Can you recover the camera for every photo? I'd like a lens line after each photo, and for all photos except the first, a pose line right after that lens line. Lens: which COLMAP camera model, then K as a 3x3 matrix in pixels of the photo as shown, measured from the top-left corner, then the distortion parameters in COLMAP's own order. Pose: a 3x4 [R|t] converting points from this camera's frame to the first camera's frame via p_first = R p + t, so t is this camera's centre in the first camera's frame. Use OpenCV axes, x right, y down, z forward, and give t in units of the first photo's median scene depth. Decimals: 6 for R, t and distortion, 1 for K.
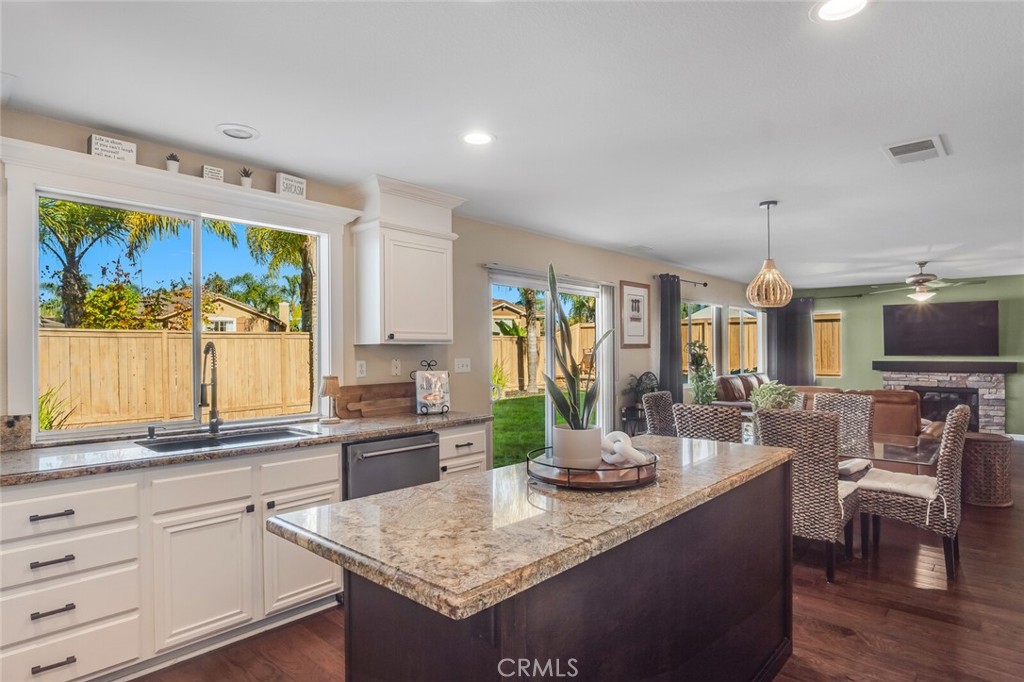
lens RADIAL K [[555.5, 0, 516.4], [0, 555.5, 344.5], [0, 0, 1]] dist [-0.032532, 0.001118]
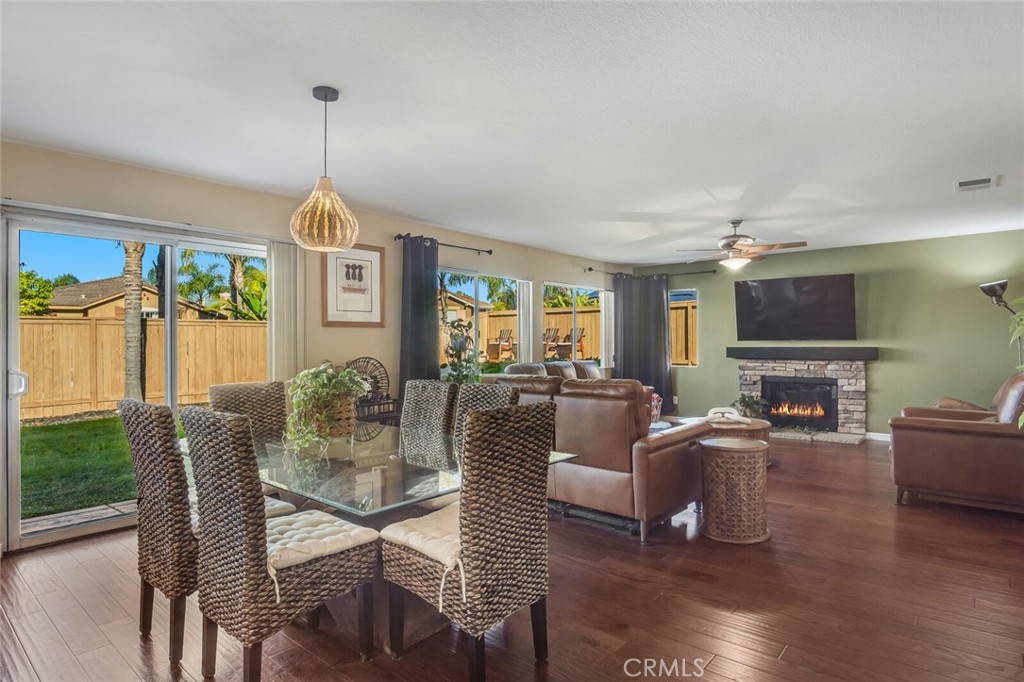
lens RADIAL K [[555.5, 0, 516.4], [0, 555.5, 344.5], [0, 0, 1]] dist [-0.032532, 0.001118]
pose [[0.999198, -0.001463, 0.040024, 0.317927], [0.000997, 0.999932, 0.011642, 0.017110], [-0.040039, -0.011593, 0.999131, 0.164091]]
